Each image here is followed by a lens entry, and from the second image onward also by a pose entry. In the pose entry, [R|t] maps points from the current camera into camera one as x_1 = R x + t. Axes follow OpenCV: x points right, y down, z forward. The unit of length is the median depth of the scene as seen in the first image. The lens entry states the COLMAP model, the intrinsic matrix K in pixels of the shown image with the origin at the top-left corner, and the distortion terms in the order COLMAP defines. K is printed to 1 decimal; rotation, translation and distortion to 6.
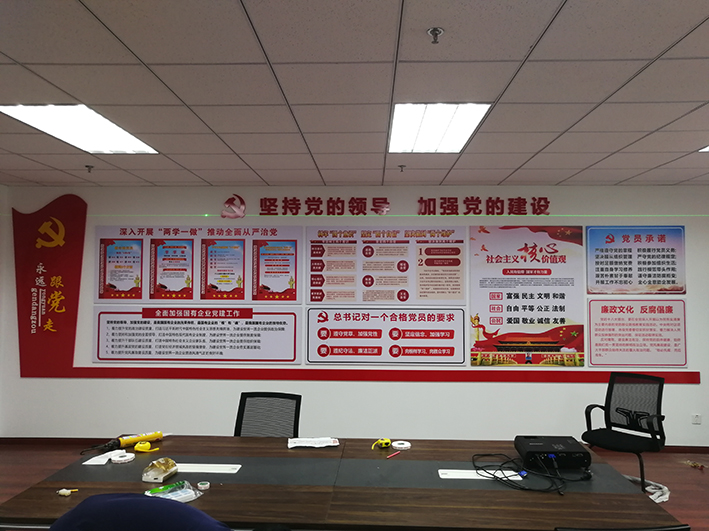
lens RADIAL K [[546.3, 0, 352.5], [0, 546.3, 263.2], [0, 0, 1]] dist [0.028485, 0.029689]
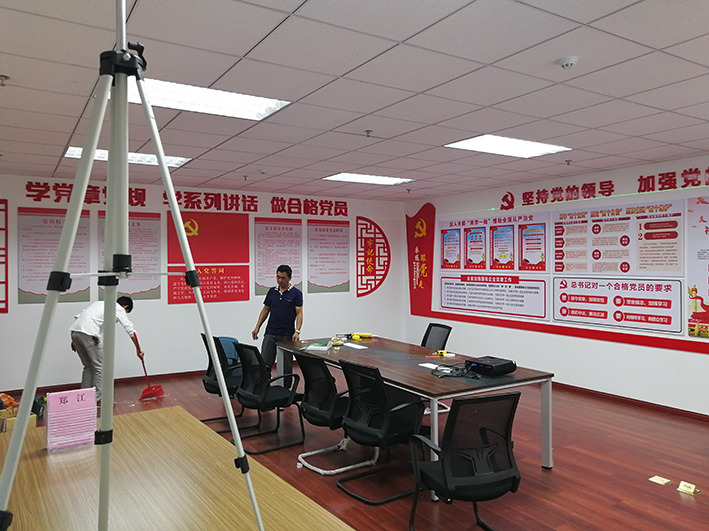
lens RADIAL K [[546.3, 0, 352.7], [0, 546.3, 264.2], [0, 0, 1]] dist [0.028485, 0.029689]
pose [[0.570918, -0.001087, -0.821006, 0.689349], [0.038118, 0.998956, 0.025184, 0.003907], [0.820122, -0.045673, 0.570363, -0.093235]]
